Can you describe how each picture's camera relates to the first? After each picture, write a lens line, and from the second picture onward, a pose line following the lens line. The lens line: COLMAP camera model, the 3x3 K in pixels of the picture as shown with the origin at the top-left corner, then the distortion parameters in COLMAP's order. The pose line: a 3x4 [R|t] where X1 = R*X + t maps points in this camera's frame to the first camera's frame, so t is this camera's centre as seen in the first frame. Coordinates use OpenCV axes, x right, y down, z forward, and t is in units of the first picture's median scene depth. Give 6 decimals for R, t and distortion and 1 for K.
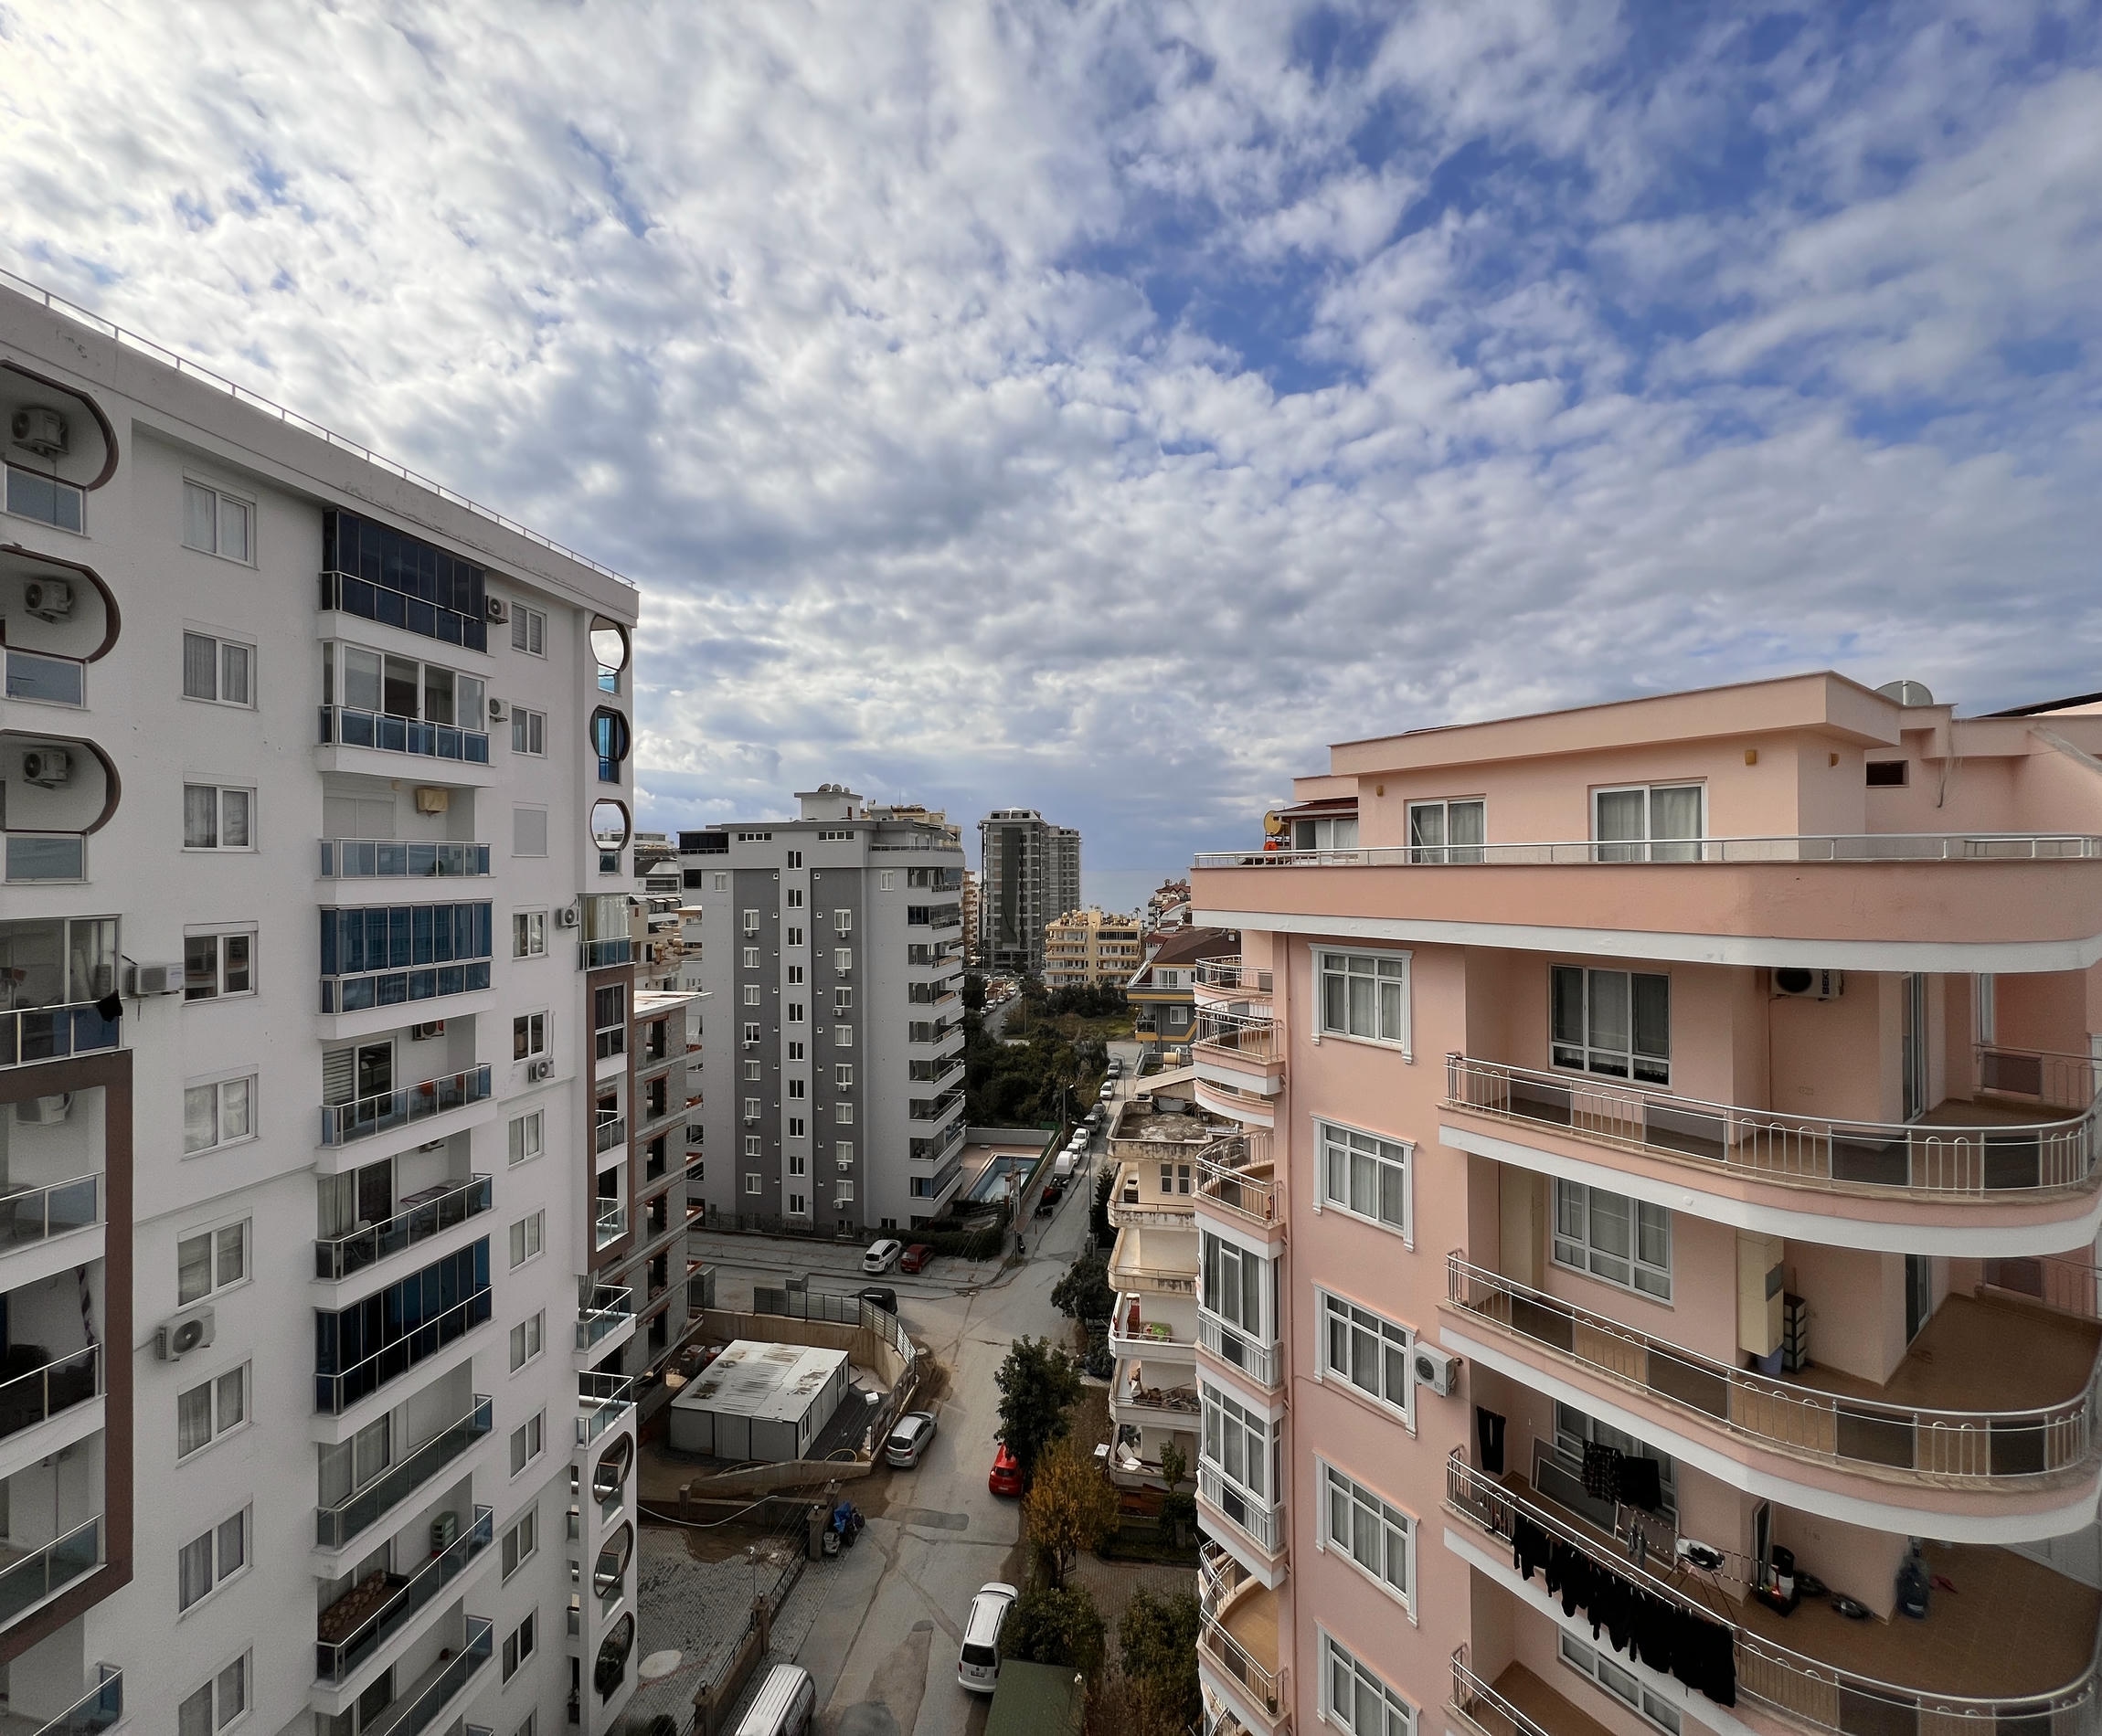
lens RADIAL K [[837.4, 0, 1046.2], [0, 837.4, 868.4], [0, 0, 1]] dist [-0.004241, 0.000755]
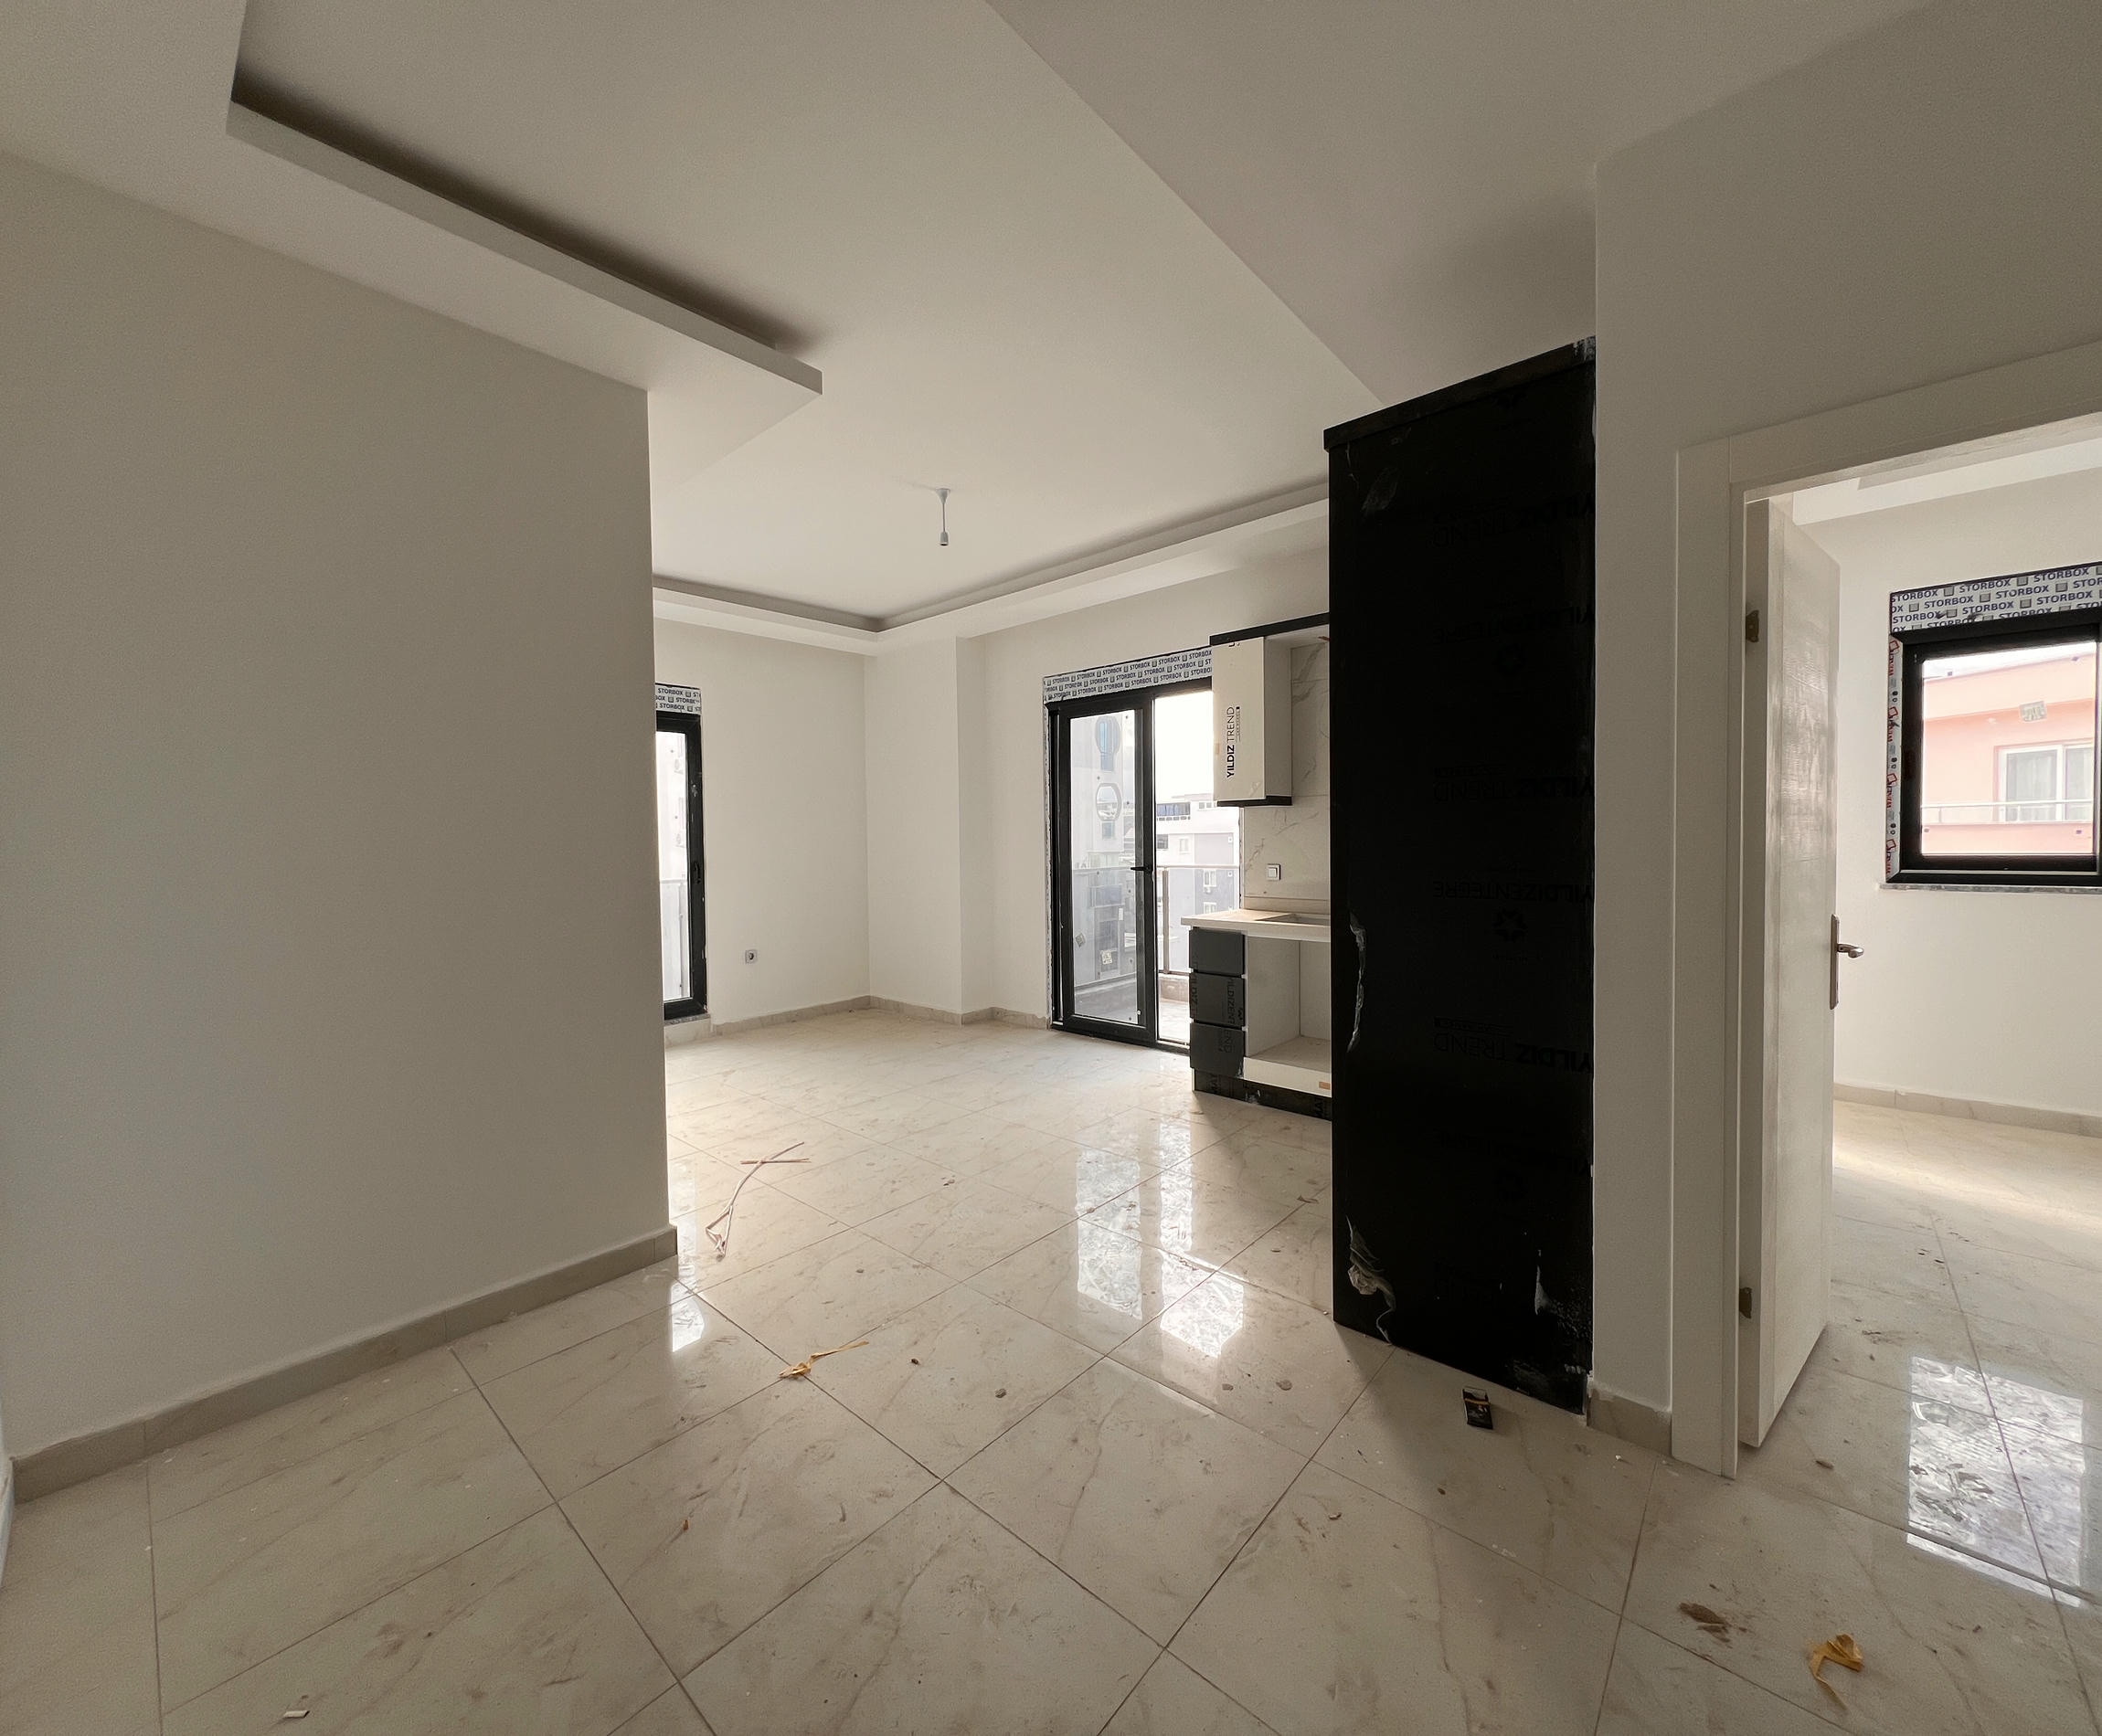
lens RADIAL K [[837.4, 0, 1054.5], [0, 837.4, 834.0], [0, 0, 1]] dist [-0.004241, 0.000755]
pose [[0.866187, -0.005645, -0.499688, 0.077425], [0.006412, 0.999979, -0.000183, -0.000218], [0.499679, -0.003045, 0.866205, -0.209321]]
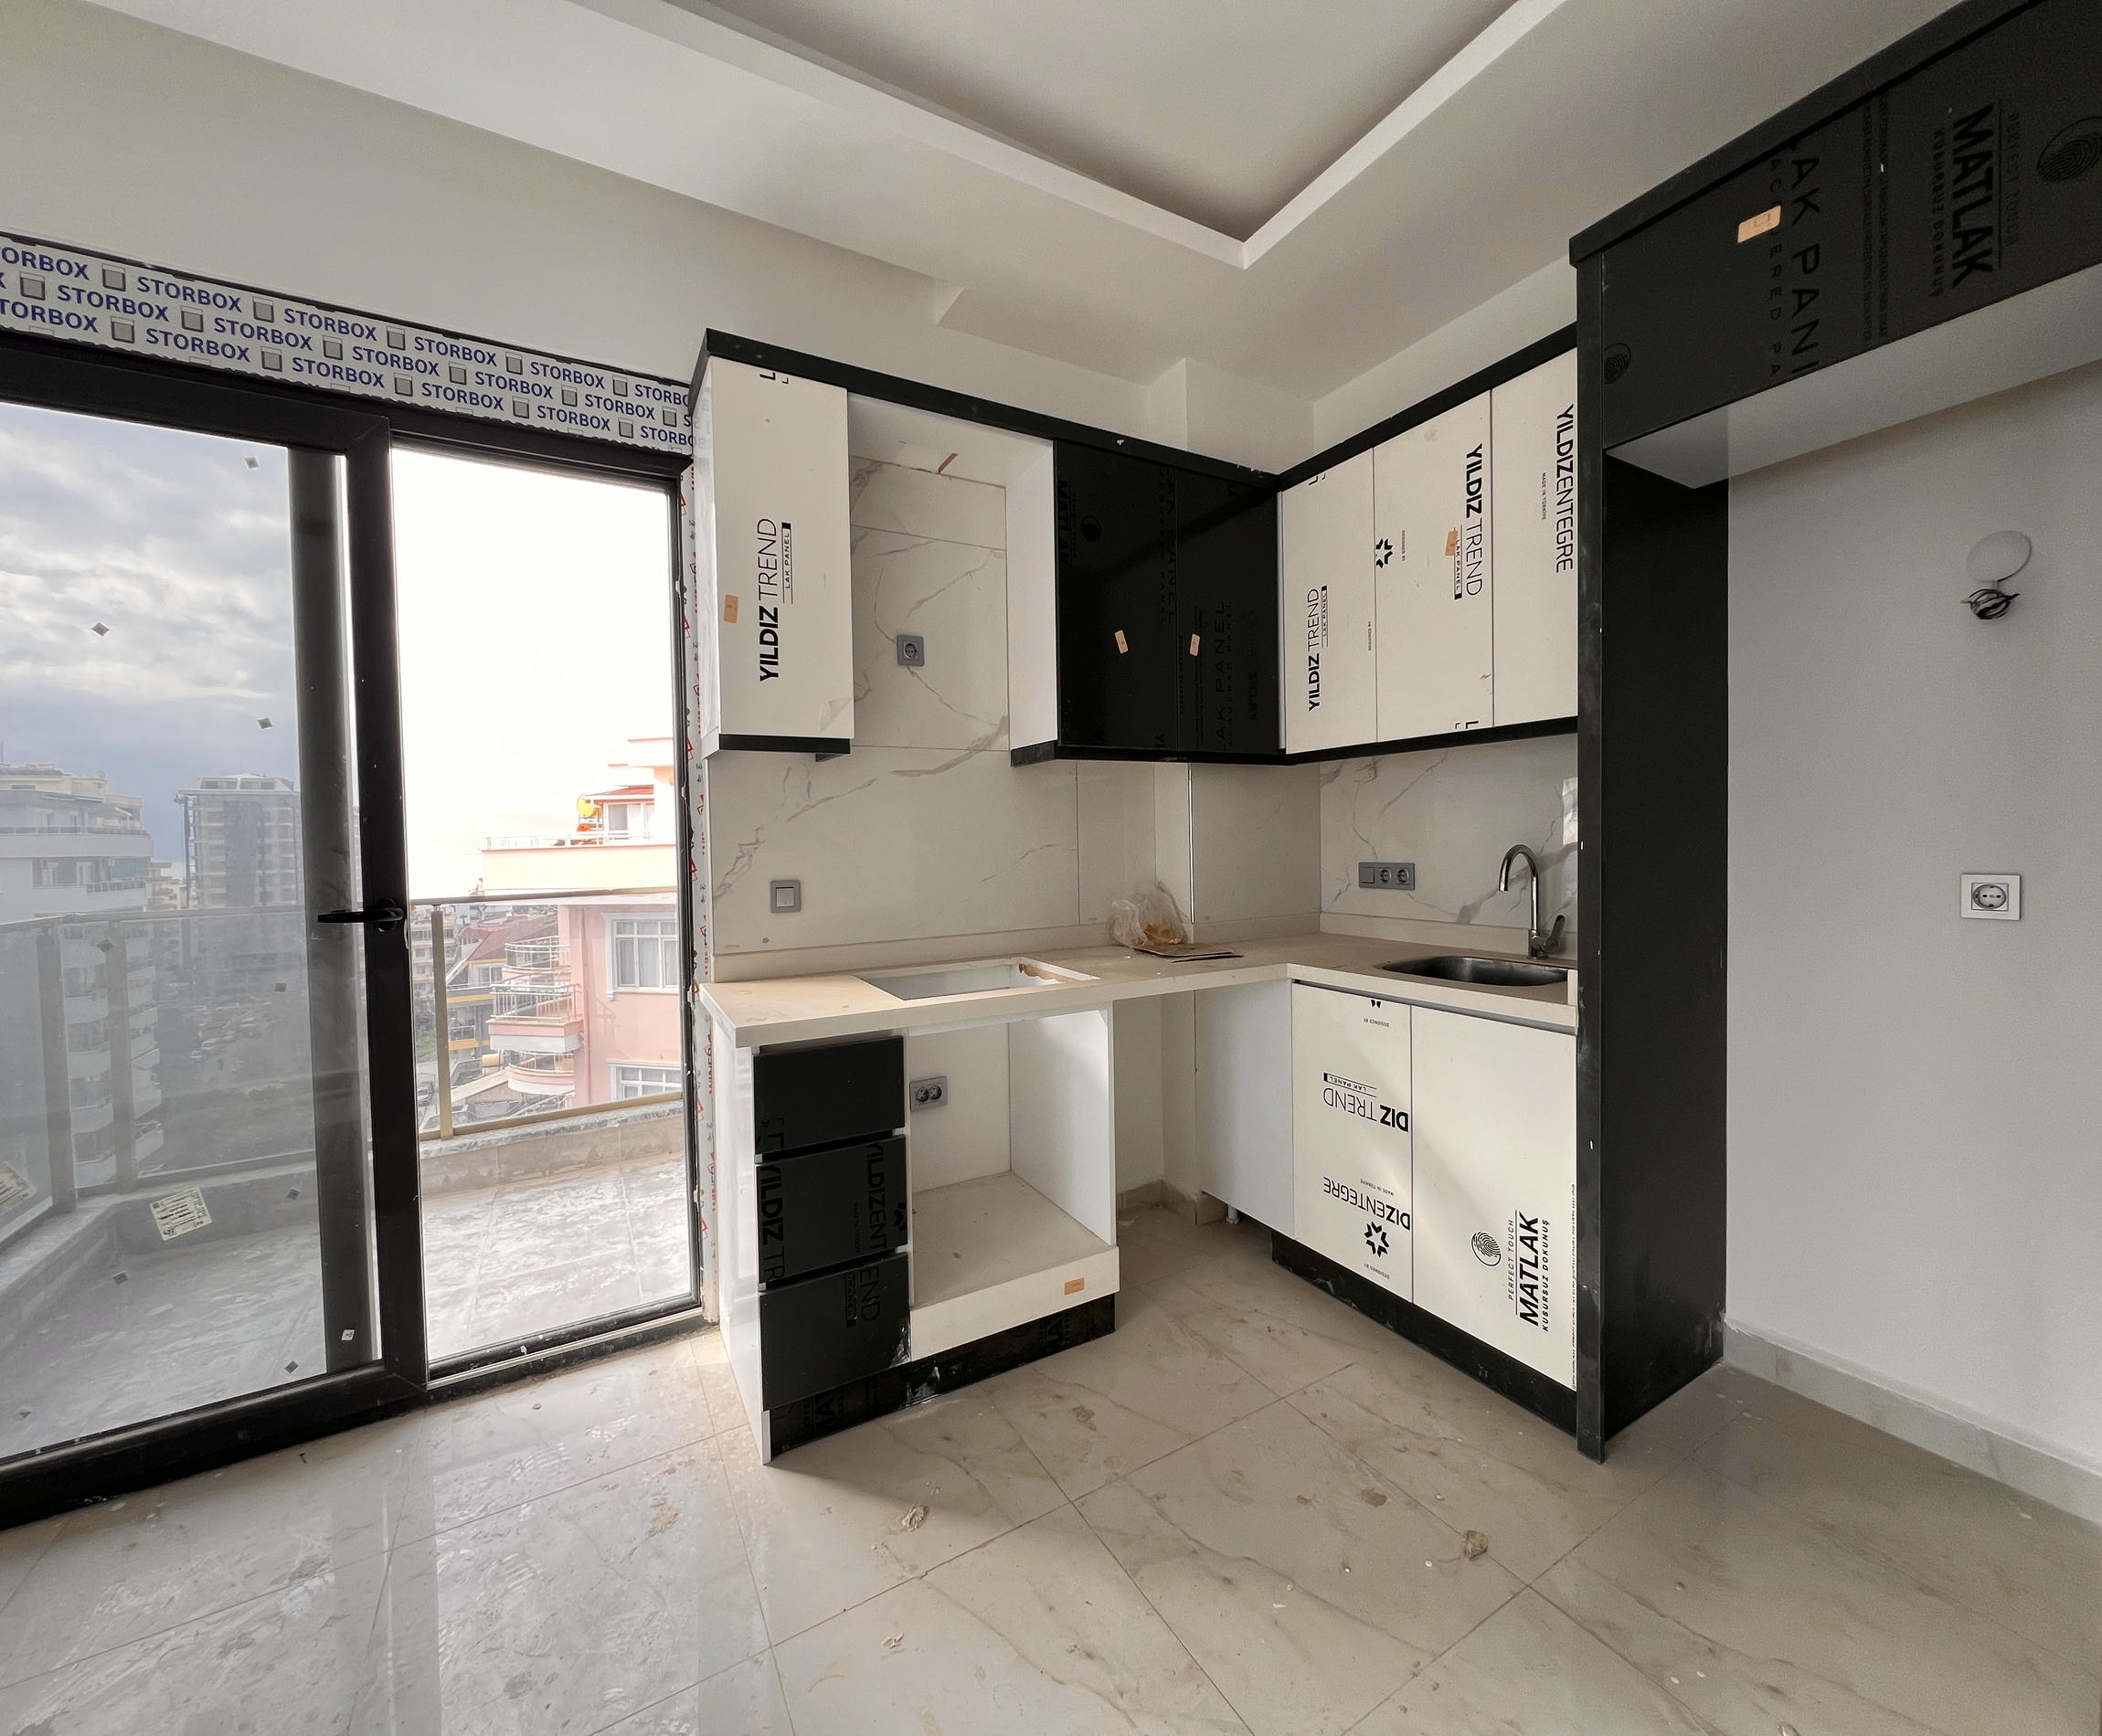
lens RADIAL K [[837.4, 0, 1042.8], [0, 837.4, 856.2], [0, 0, 1]] dist [-0.004241, 0.000755]
pose [[0.750111, -0.022265, 0.660937, 0.005953], [0.016788, 0.999752, 0.014625, 0.002635], [-0.661098, 0.000126, 0.750299, -0.129910]]
